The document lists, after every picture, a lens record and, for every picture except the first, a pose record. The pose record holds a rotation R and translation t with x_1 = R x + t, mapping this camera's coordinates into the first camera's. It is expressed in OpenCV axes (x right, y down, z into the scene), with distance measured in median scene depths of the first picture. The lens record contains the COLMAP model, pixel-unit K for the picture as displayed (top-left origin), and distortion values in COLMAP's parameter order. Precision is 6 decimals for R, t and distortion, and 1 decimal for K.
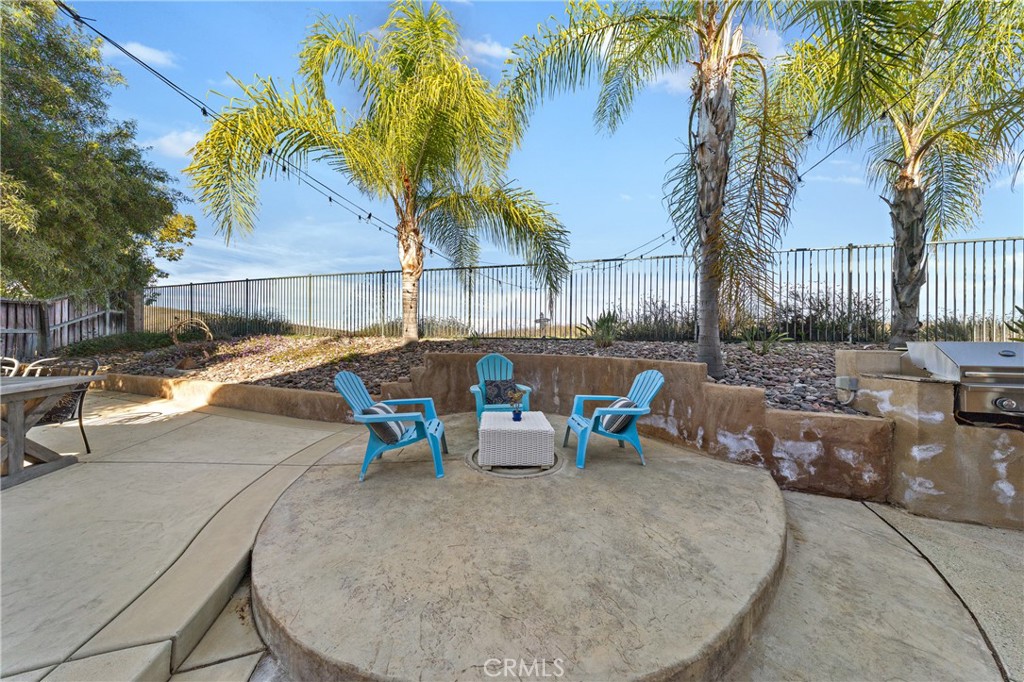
lens RADIAL K [[317.8, 0, 512.0], [0, 317.8, 341.0], [0, 0, 1]] dist [-0.000674, -0.000068]
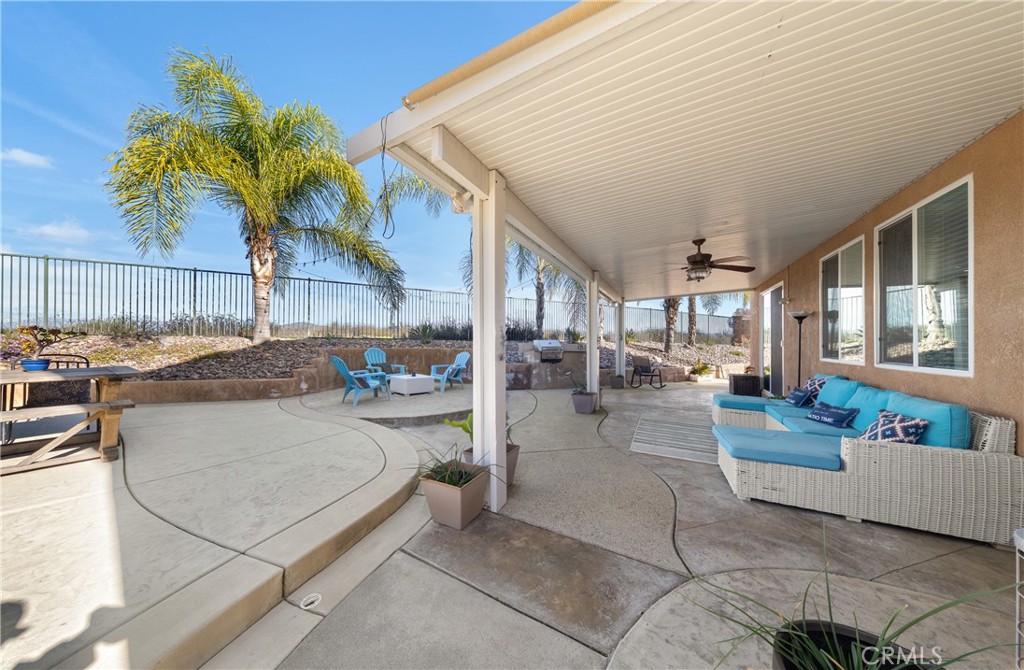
lens RADIAL K [[296.5, 0, 512.0], [0, 296.5, 335.0], [0, 0, 1]] dist [-0.000029, -0.000001]
pose [[0.741649, 0.007623, 0.670745, -0.513964], [0.000996, 0.999922, -0.012465, -0.006116], [-0.670788, 0.009913, 0.741583, -0.591354]]
